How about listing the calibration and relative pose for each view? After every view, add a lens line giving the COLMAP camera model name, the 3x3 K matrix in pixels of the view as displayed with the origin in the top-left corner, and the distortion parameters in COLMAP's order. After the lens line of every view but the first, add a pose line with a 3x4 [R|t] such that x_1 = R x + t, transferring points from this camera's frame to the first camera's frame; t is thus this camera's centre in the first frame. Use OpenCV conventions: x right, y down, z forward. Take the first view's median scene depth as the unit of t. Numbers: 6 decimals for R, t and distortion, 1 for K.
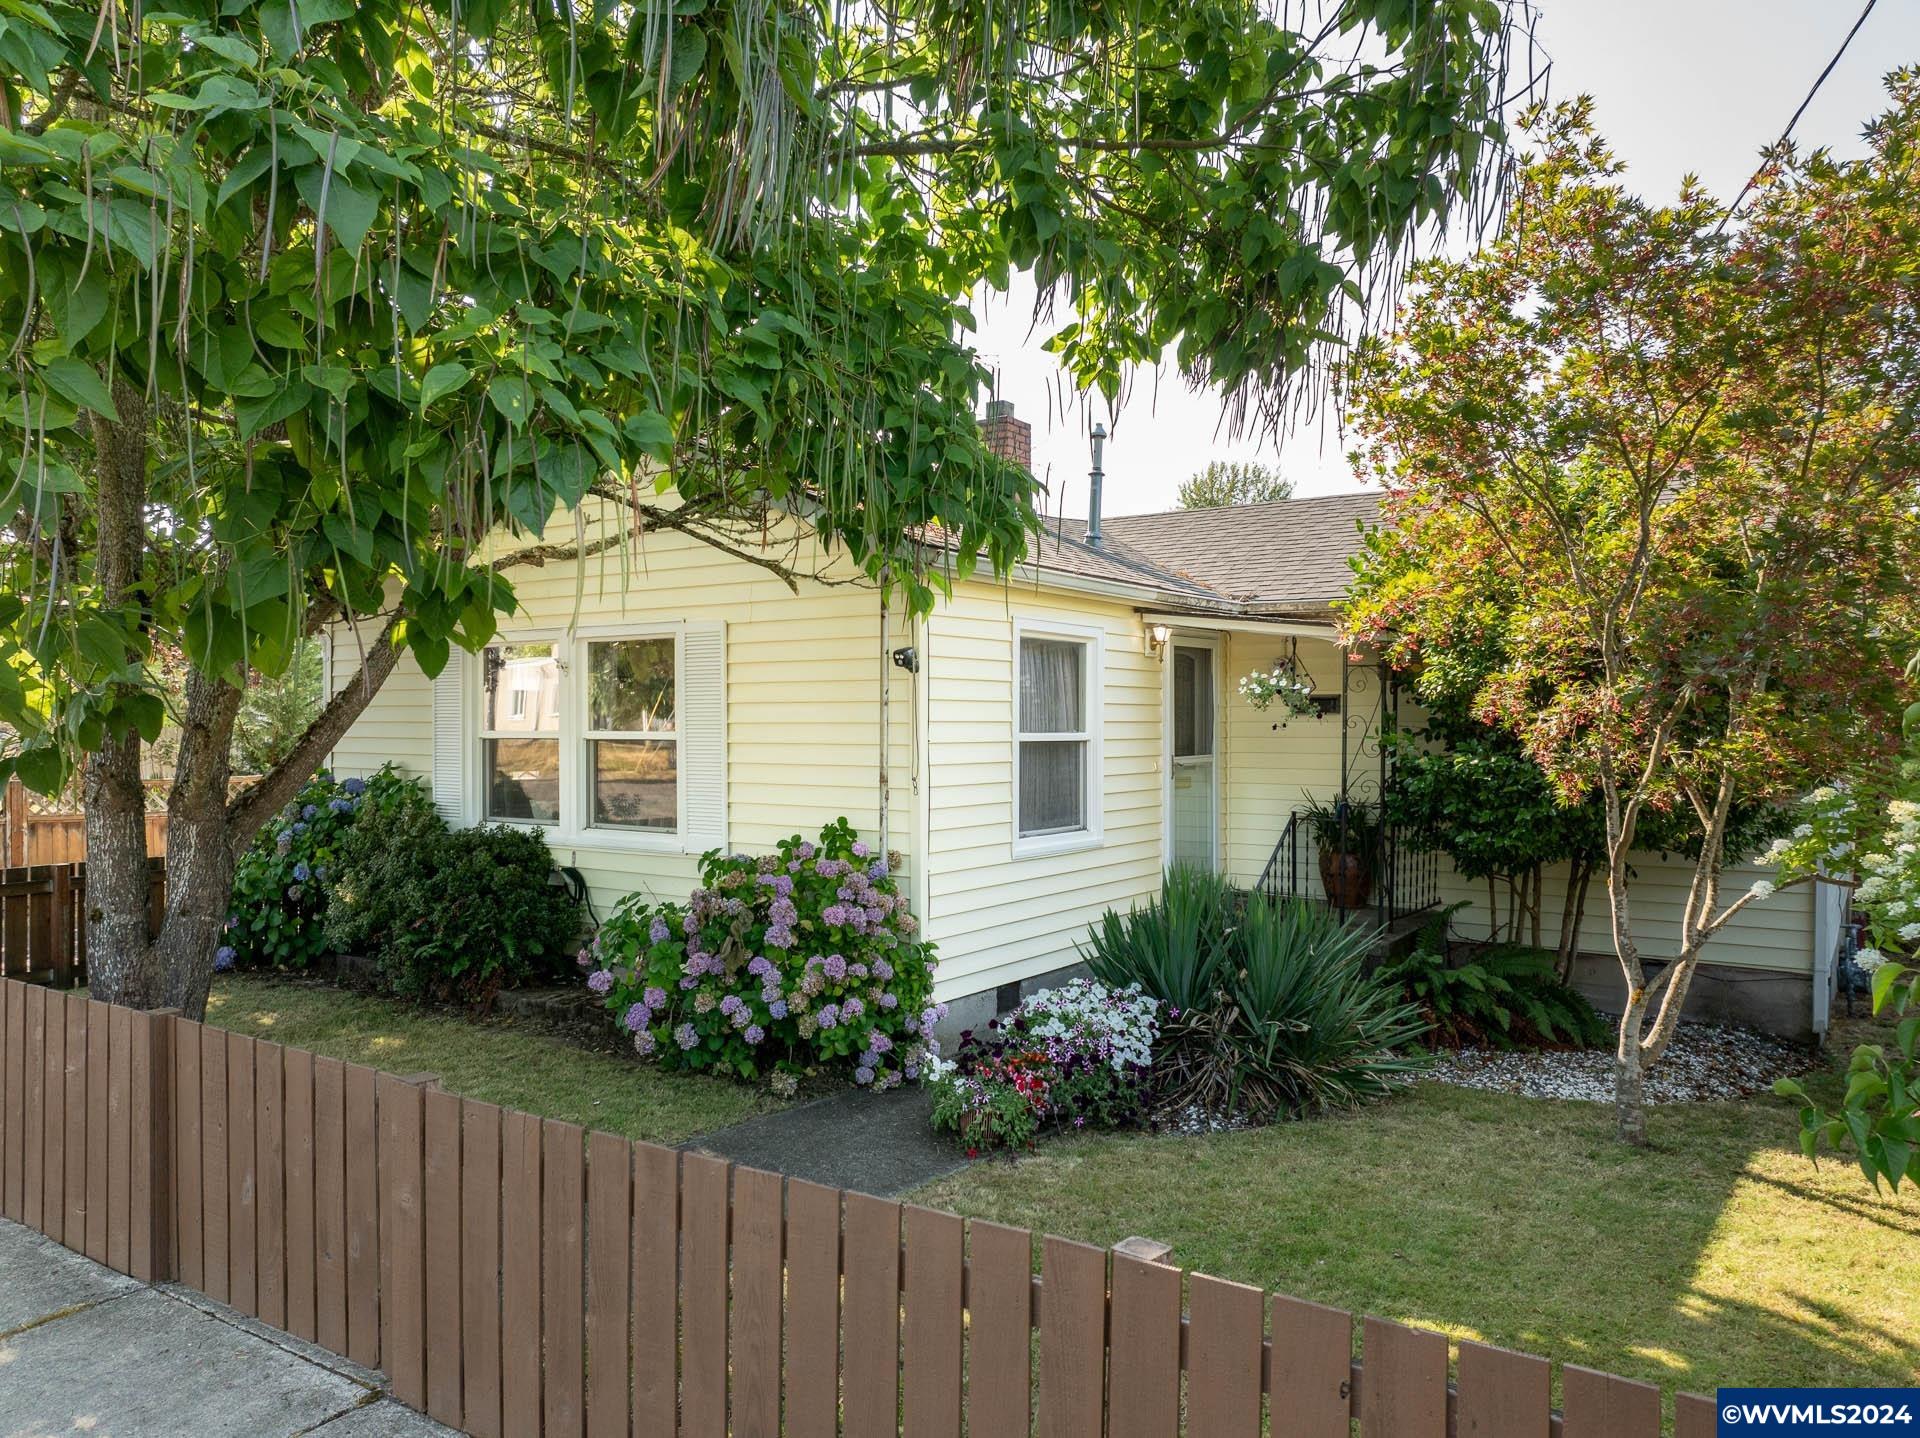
lens RADIAL K [[1353.2, 0, 960.0], [0, 1353.2, 719.0], [0, 0, 1]] dist [-0.025154, 0.000468]
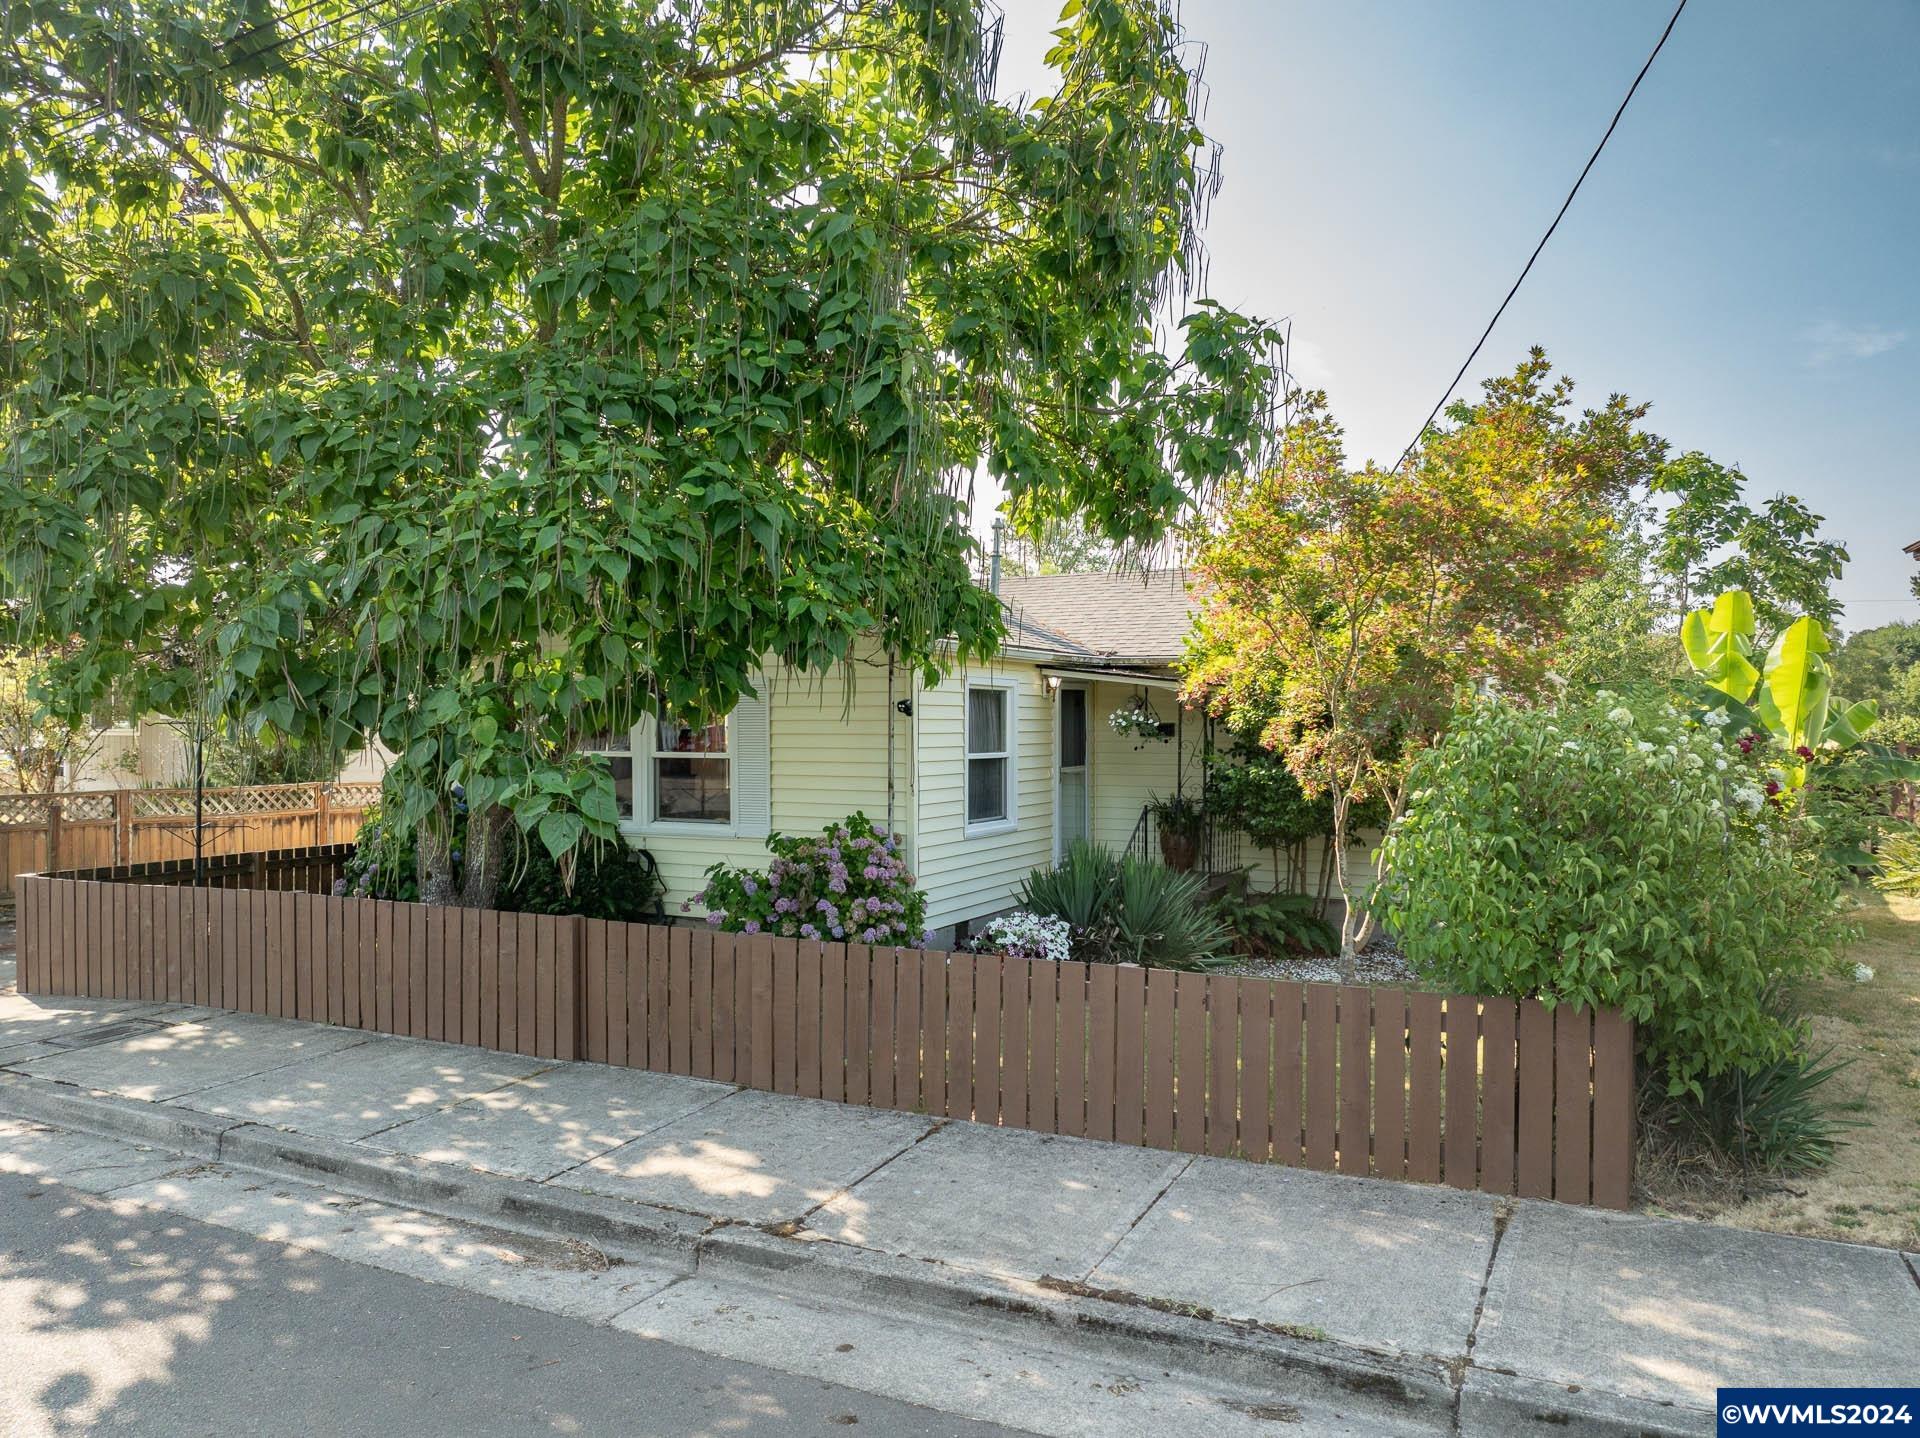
lens RADIAL K [[1353.2, 0, 960.0], [0, 1353.2, 719.0], [0, 0, 1]] dist [-0.025154, 0.000468]
pose [[0.991273, 0.000248, 0.131825, -0.187920], [-0.000300, 1.000000, 0.000375, -0.033192], [-0.131825, -0.000411, 0.991273, -0.552494]]
